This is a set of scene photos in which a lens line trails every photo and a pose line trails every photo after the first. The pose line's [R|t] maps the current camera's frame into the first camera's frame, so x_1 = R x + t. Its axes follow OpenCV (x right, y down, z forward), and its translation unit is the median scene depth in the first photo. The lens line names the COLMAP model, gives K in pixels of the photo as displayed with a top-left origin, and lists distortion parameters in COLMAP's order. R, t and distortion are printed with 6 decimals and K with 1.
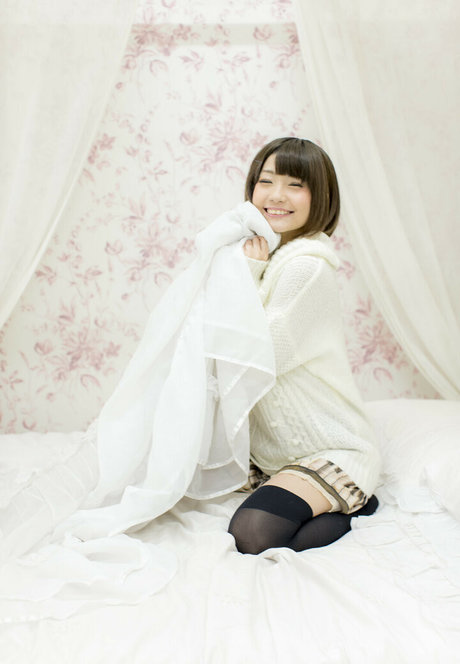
lens RADIAL K [[929.6, 0, 226.5], [0, 929.6, 329.7], [0, 0, 1]] dist [0.007669, 0.000000]
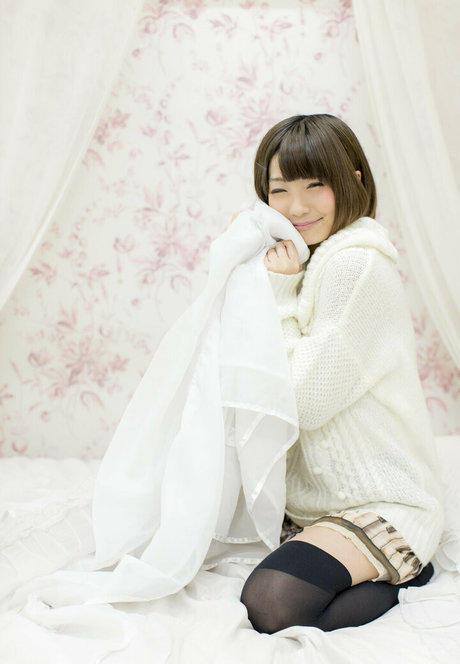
lens RADIAL K [[929.6, 0, 220.4], [0, 929.6, 348.8], [0, 0, 1]] dist [0.007669, 0.000000]
pose [[0.998432, 0.036672, -0.042290, 0.006642], [-0.036823, 0.999318, -0.002813, 0.006839], [0.042158, 0.004365, 0.999101, 0.153765]]
